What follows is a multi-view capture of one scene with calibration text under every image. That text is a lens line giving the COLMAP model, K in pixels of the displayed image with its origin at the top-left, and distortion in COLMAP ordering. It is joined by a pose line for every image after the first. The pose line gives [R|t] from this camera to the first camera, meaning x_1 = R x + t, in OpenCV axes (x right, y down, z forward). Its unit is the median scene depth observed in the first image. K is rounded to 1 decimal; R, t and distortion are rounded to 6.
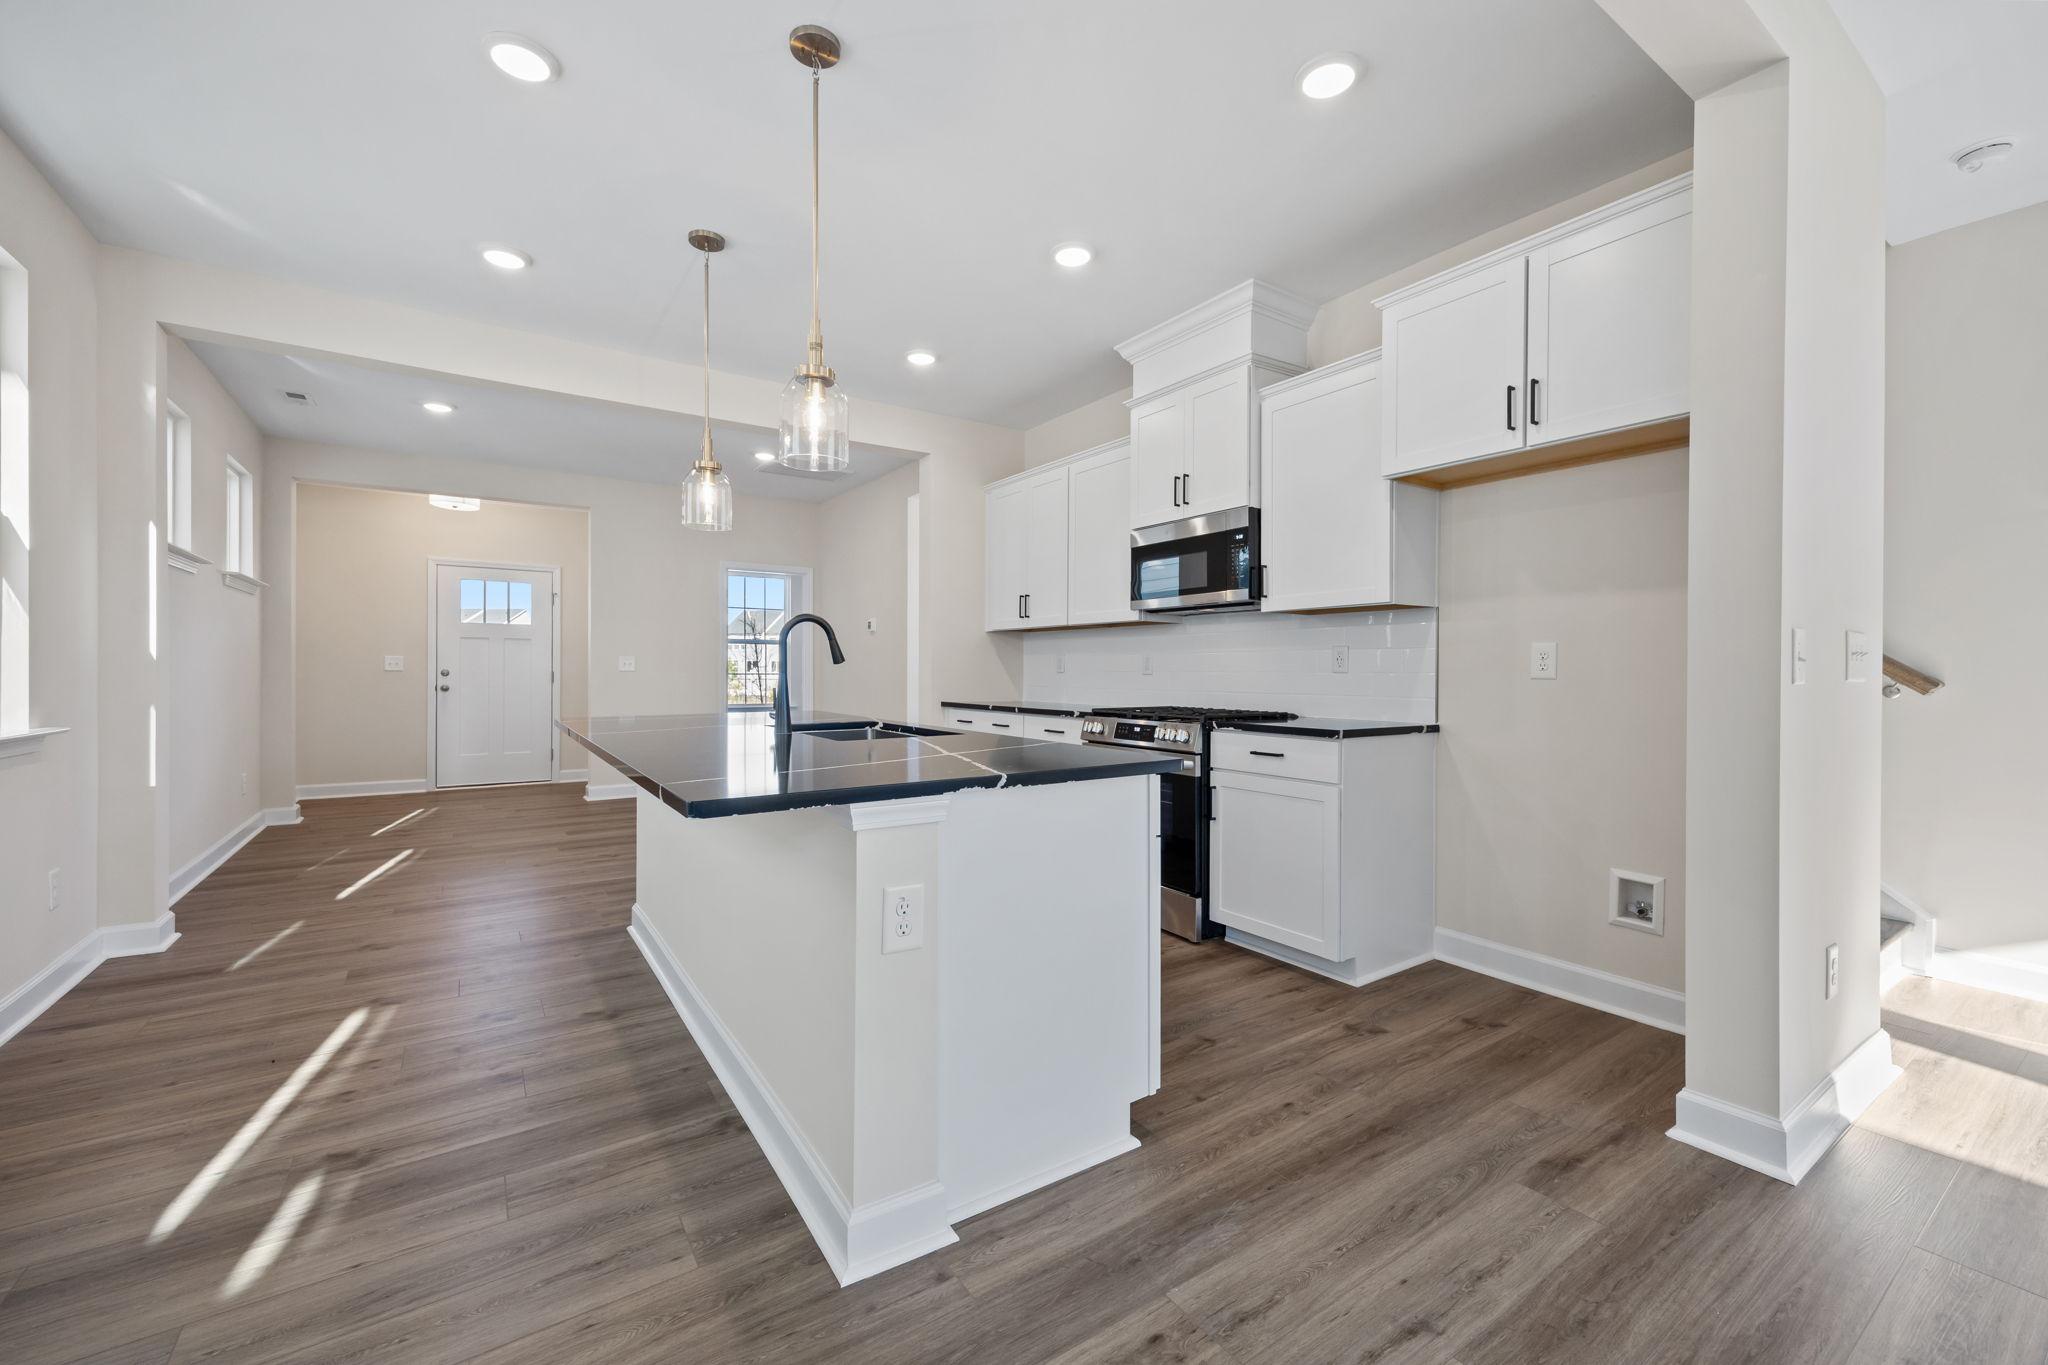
lens RADIAL K [[832.9, 0, 1028.3], [0, 832.9, 673.8], [0, 0, 1]] dist [0.003977, -0.000411]
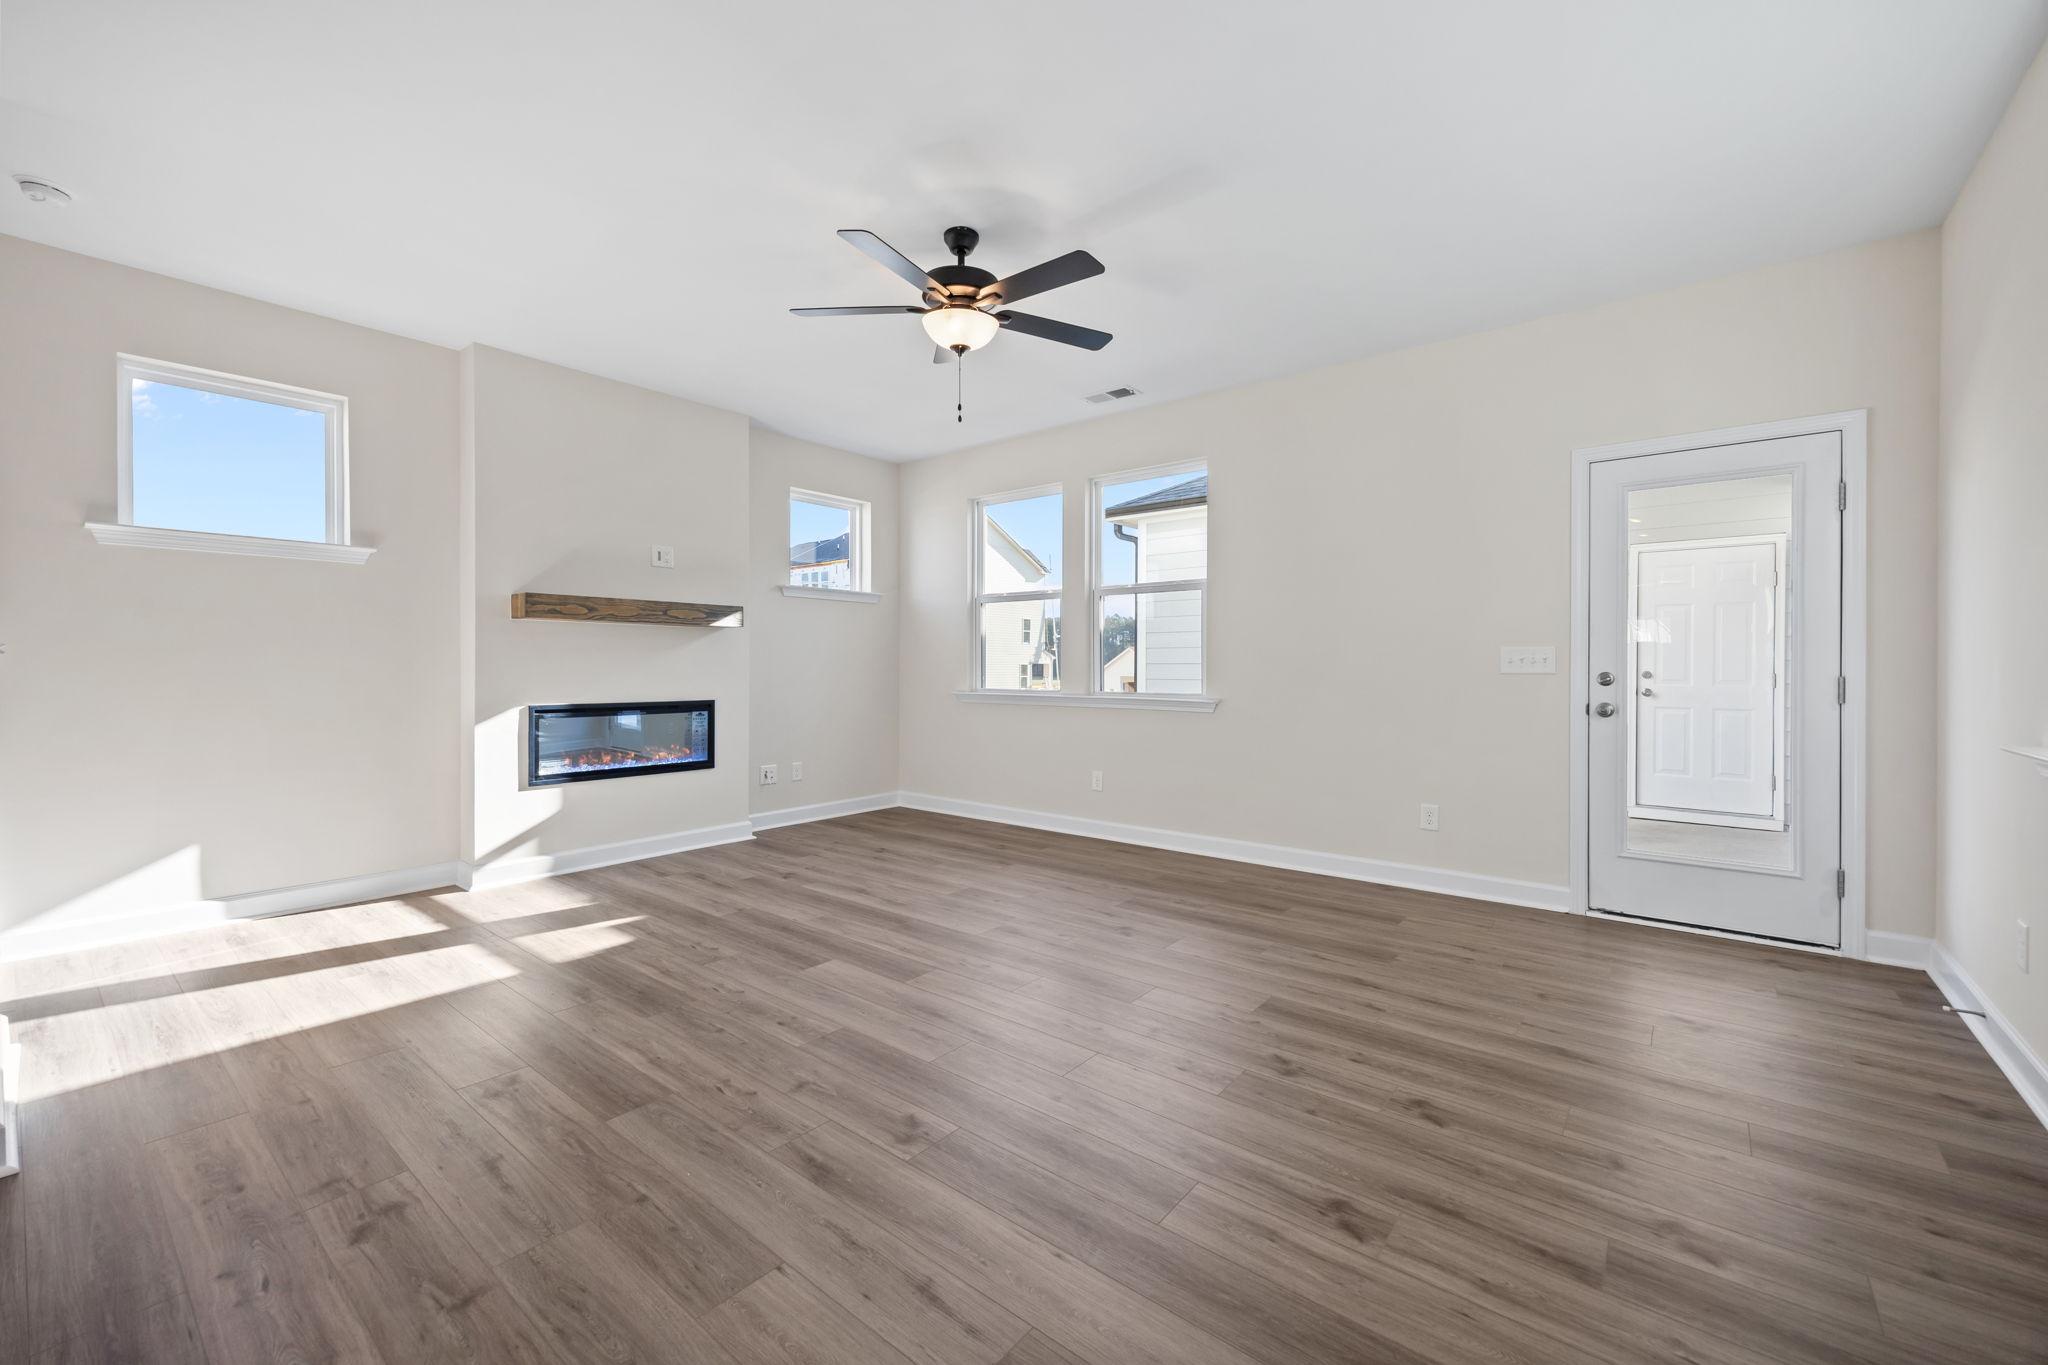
lens RADIAL K [[832.9, 0, 1026.0], [0, 832.9, 678.2], [0, 0, 1]] dist [0.003977, -0.000411]
pose [[-0.297114, -0.017307, 0.954685, -0.207238], [0.001831, 0.999824, 0.018695, -0.002968], [-0.954840, 0.007303, -0.297030, 0.064935]]
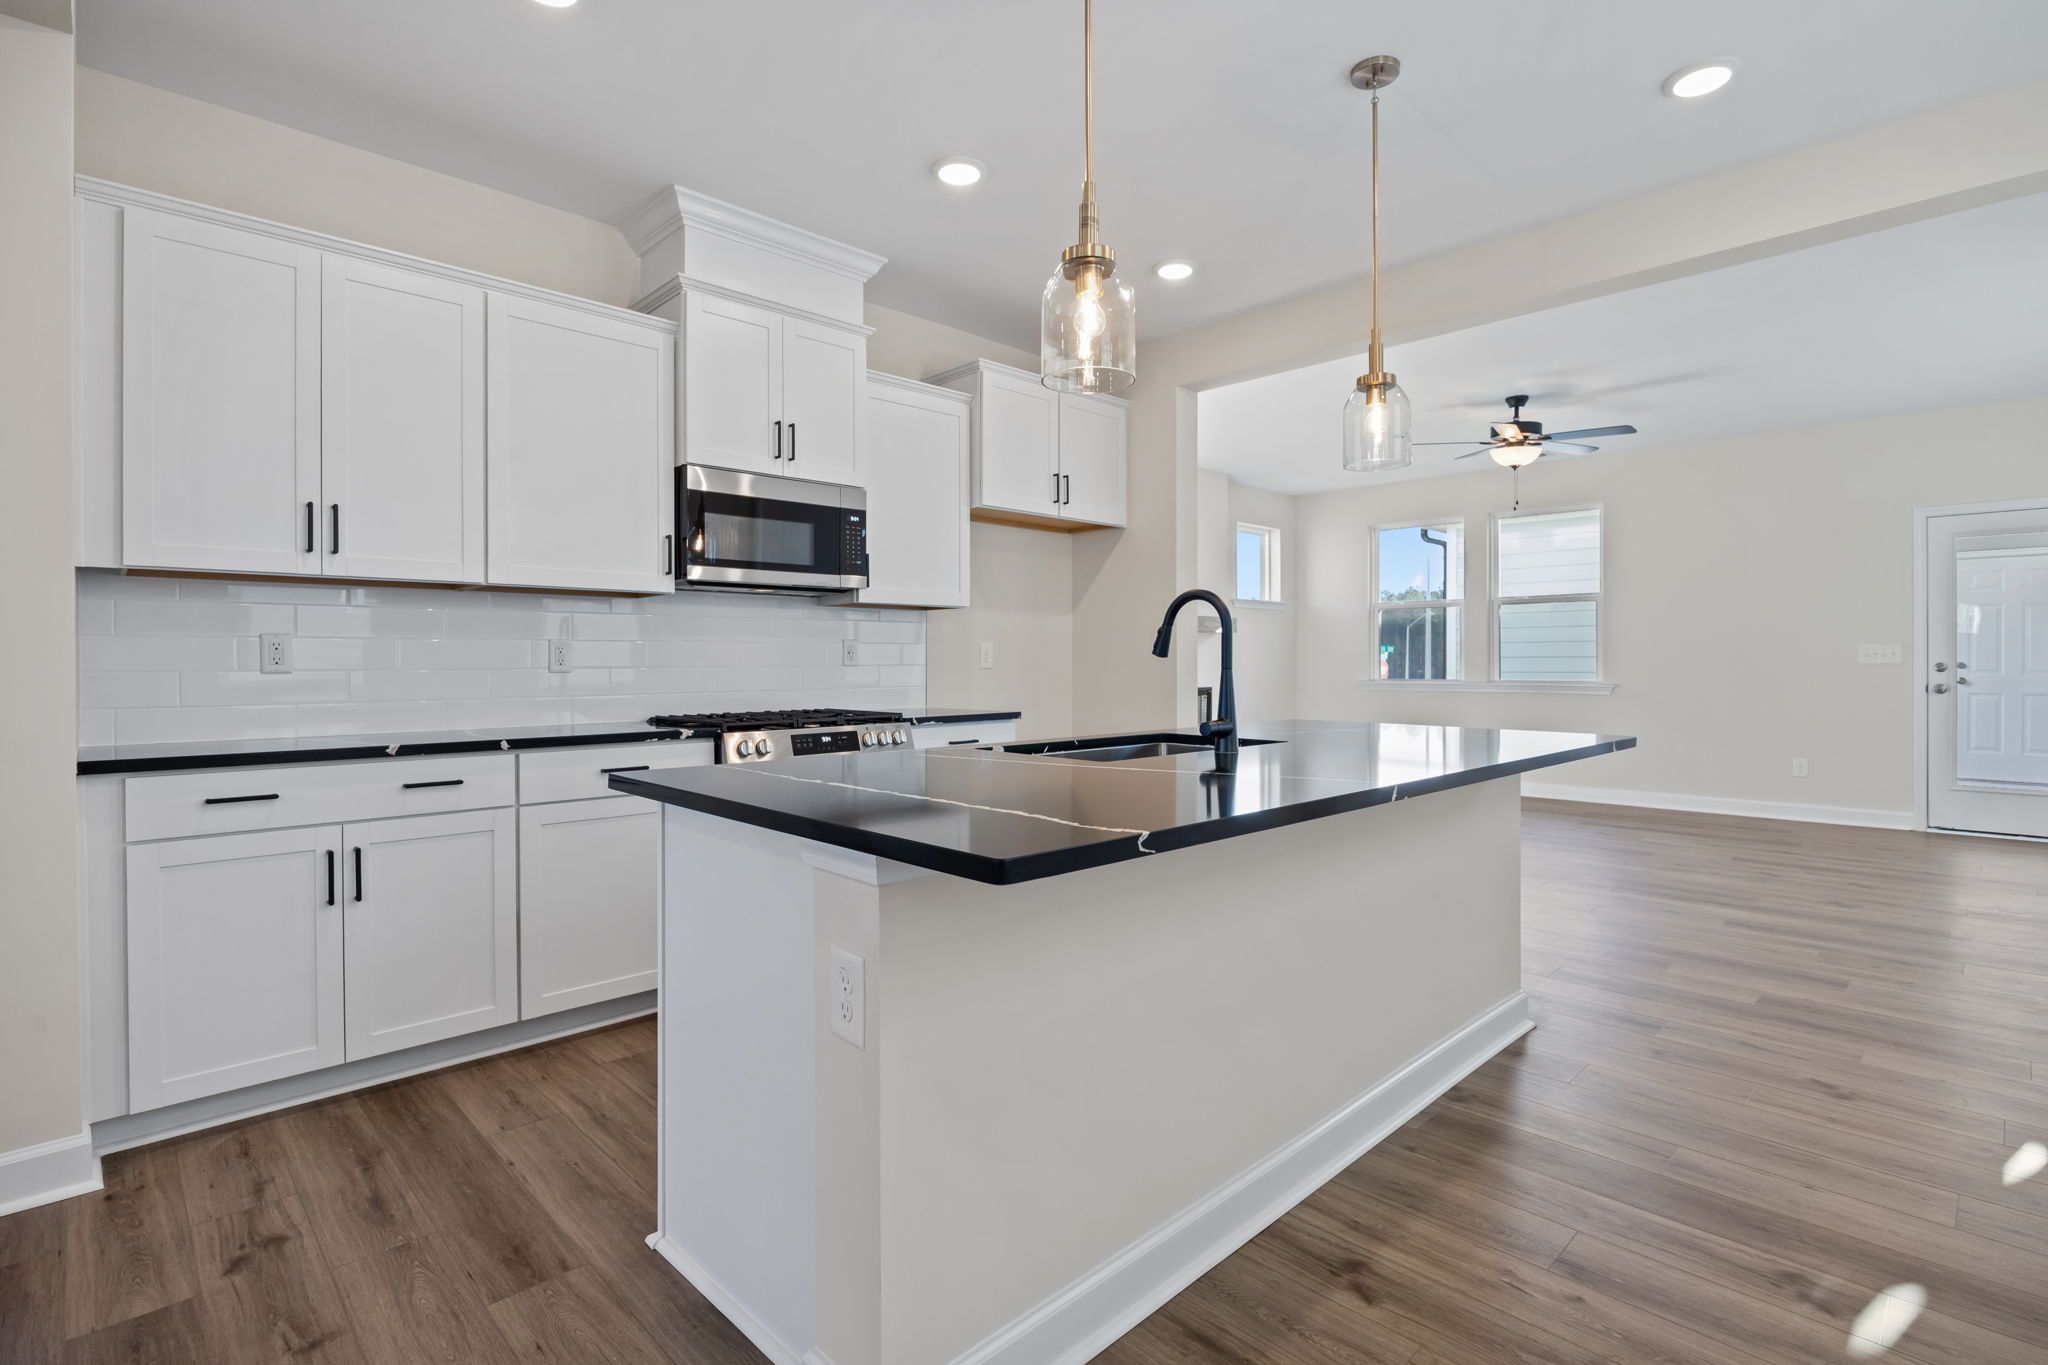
lens RADIAL K [[962.5, 0, 1028.2], [0, 962.5, 669.5], [0, 0, 1]] dist [-0.013709, -0.000555]
pose [[-0.176385, -0.012403, 0.984243, -0.854263], [0.006204, 0.999887, 0.013712, -0.011893], [-0.984302, 0.008525, -0.176288, 1.030593]]
